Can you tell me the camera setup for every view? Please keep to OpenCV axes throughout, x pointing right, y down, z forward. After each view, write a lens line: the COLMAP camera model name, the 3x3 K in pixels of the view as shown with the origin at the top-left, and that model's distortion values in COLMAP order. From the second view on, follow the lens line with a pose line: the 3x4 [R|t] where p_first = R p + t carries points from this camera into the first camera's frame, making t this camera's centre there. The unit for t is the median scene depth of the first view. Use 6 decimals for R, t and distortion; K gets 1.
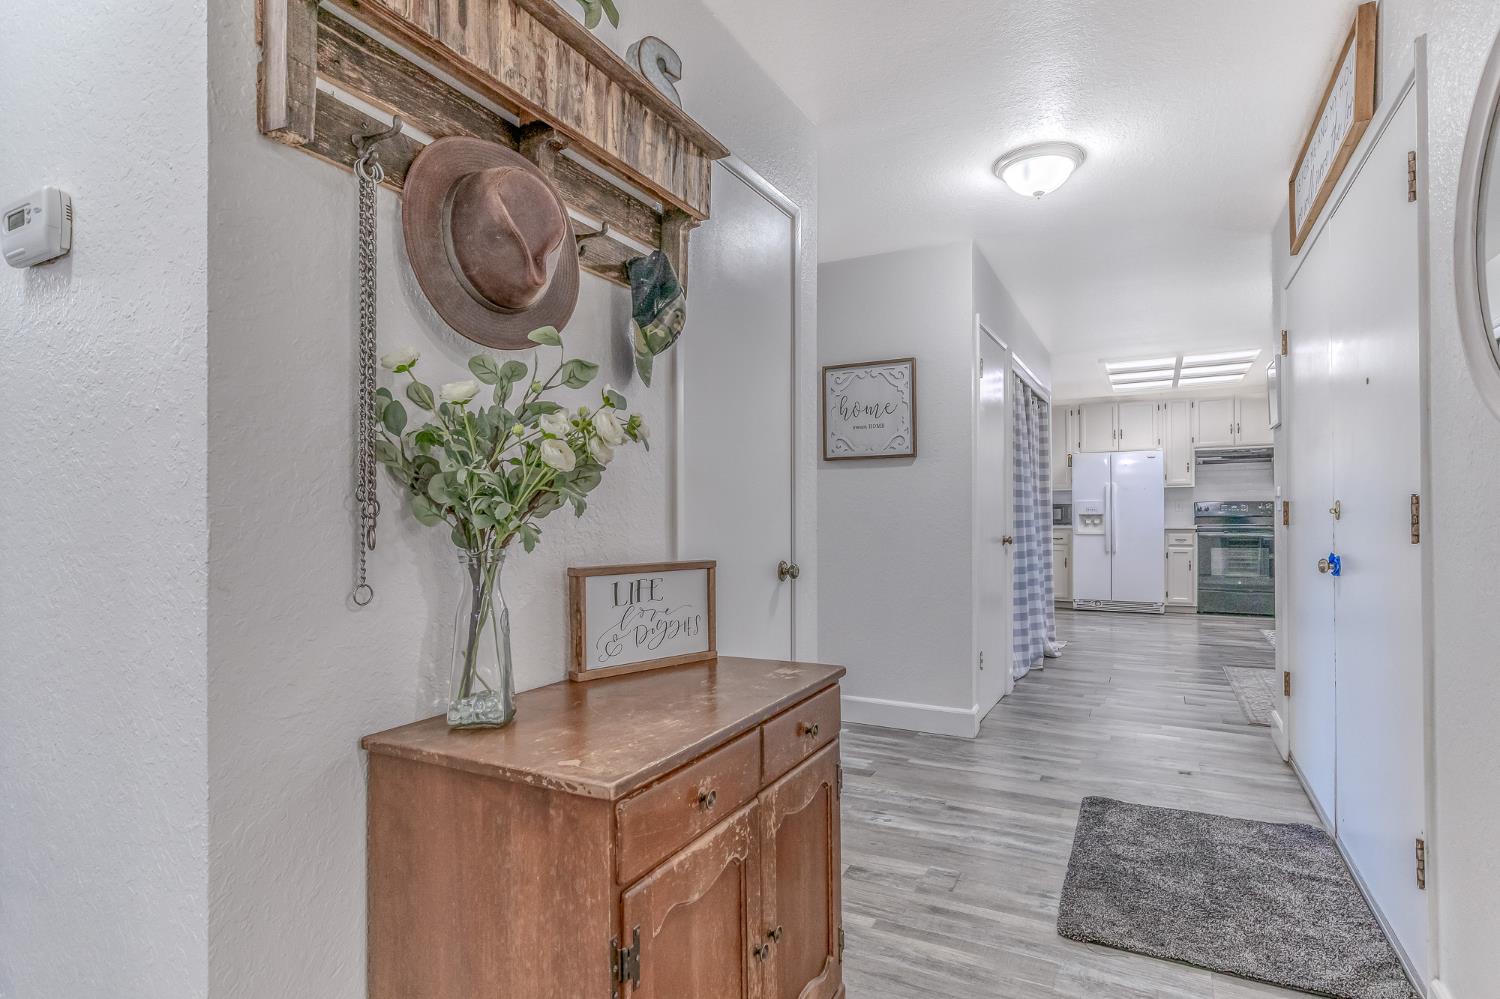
lens RADIAL K [[766.3, 0, 758.7], [0, 766.3, 507.6], [0, 0, 1]] dist [-0.024961, 0.019804]
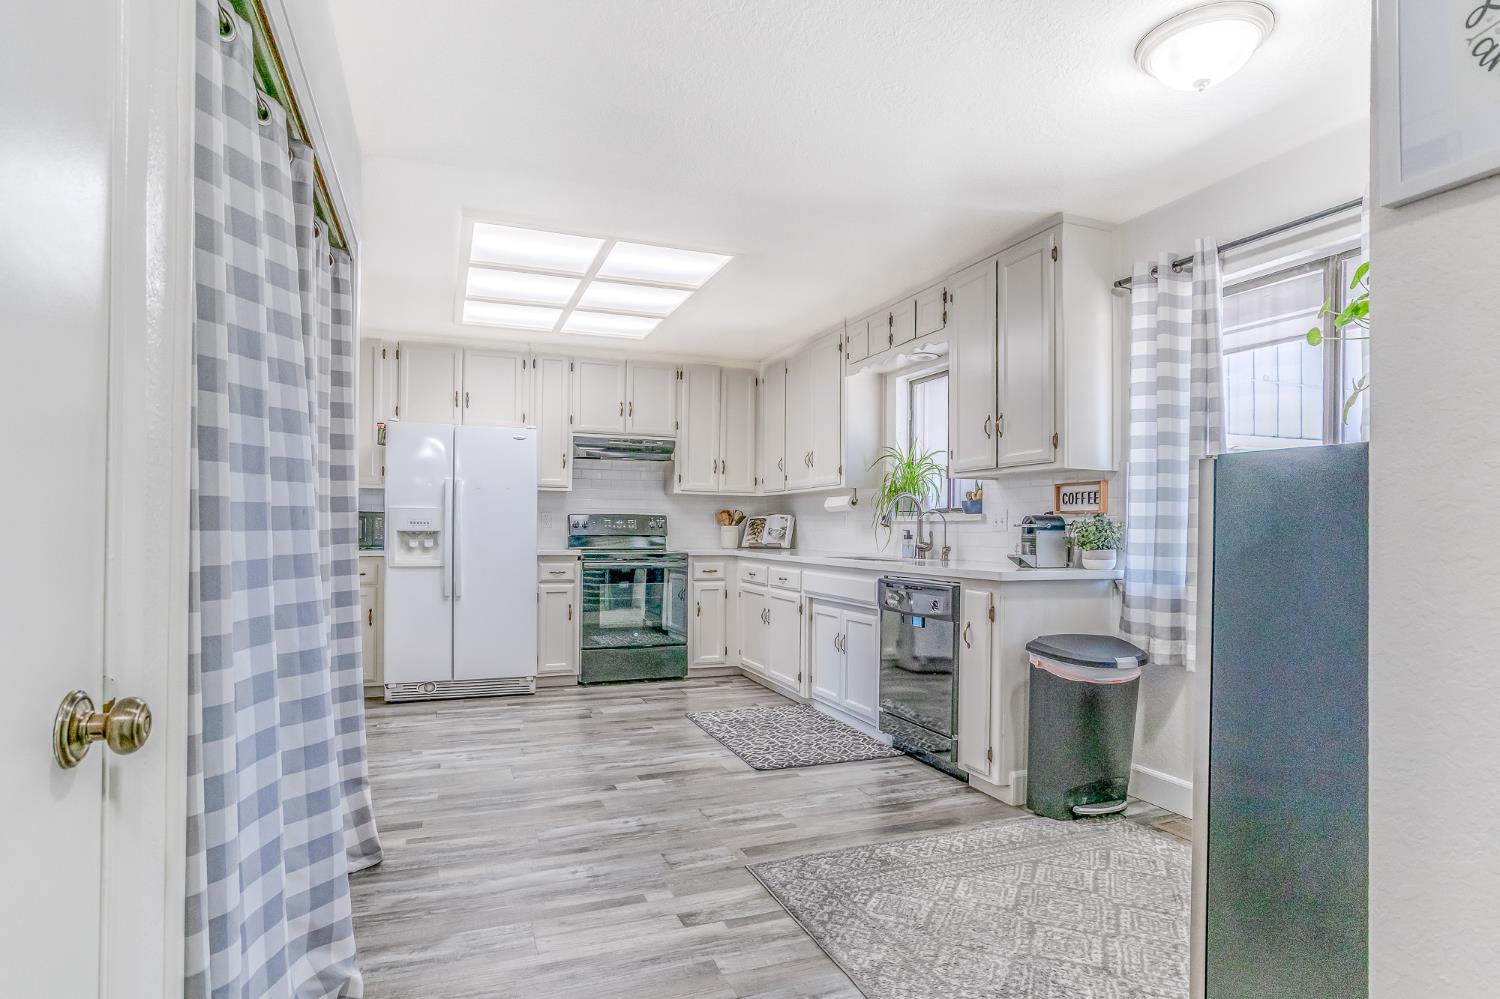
lens RADIAL K [[766.3, 0, 751.9], [0, 766.3, 531.4], [0, 0, 1]] dist [-0.024961, 0.019804]
pose [[0.642476, 0.009200, 0.766251, 0.164209], [-0.019584, 0.999798, 0.004416, 0.002036], [-0.766056, -0.017843, 0.642526, 0.456292]]
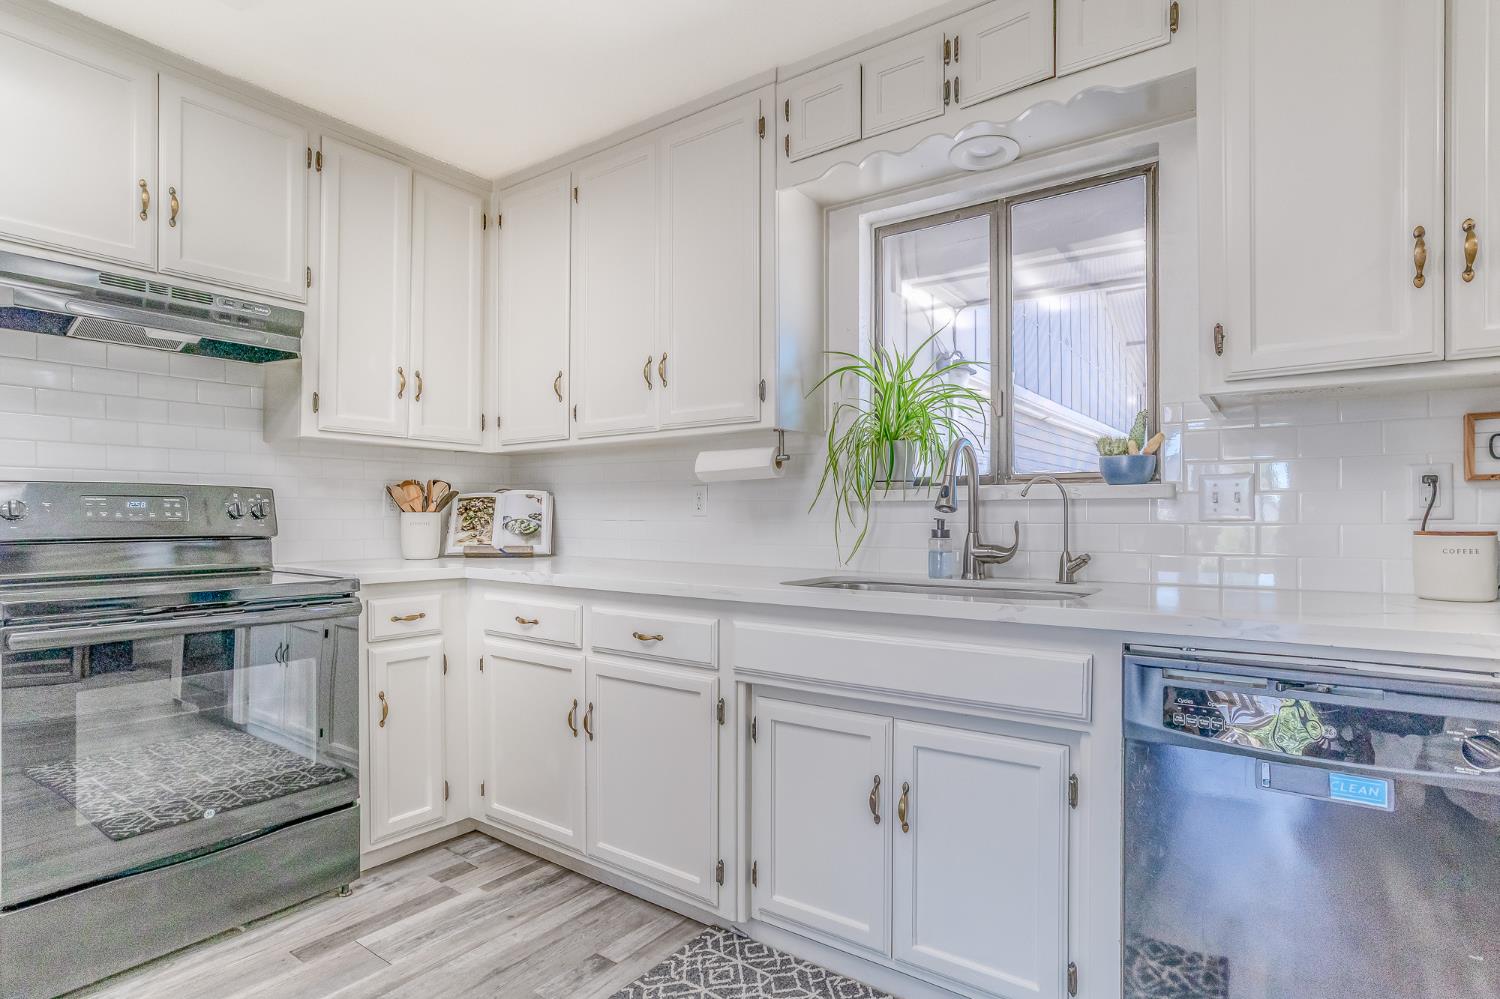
lens RADIAL K [[766.3, 0, 766.3], [0, 766.3, 516.1], [0, 0, 1]] dist [-0.024961, 0.019804]
pose [[0.129582, 0.006721, 0.991546, 0.387284], [-0.010542, 0.999930, -0.005400, 0.002347], [-0.991513, -0.009753, 0.129643, 0.745227]]
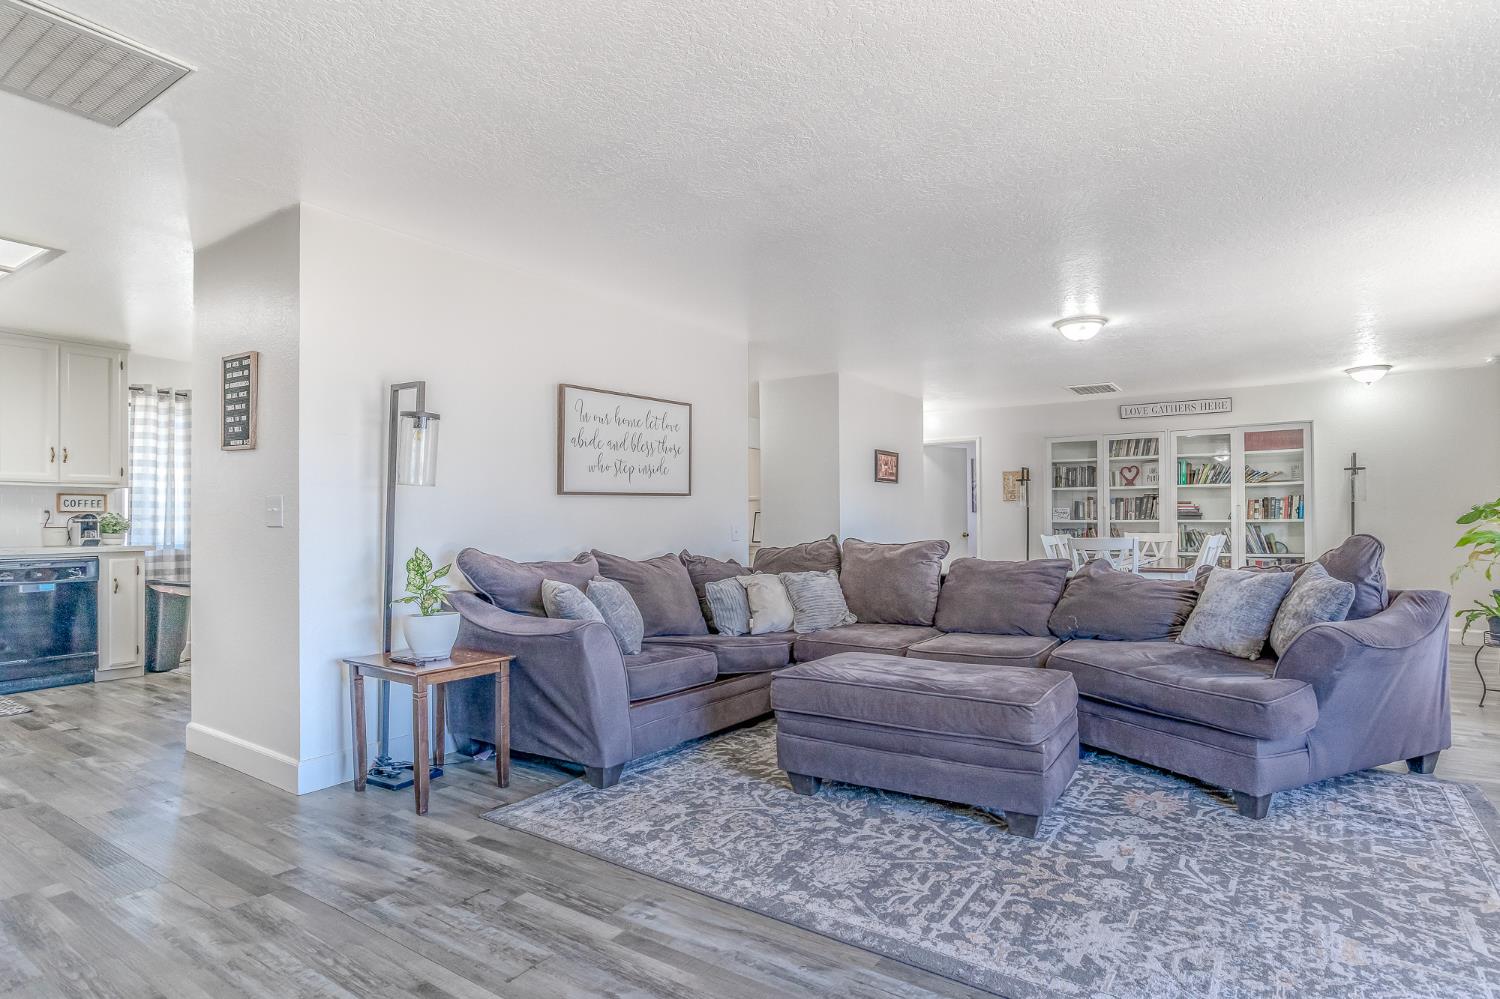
lens RADIAL K [[766.3, 0, 768.1], [0, 766.3, 515.8], [0, 0, 1]] dist [-0.024961, 0.019804]
pose [[-0.994593, 0.010692, 0.103302, -0.089099], [0.009061, 0.999827, -0.016247, 0.010003], [-0.103458, -0.015223, -0.994517, 1.195510]]
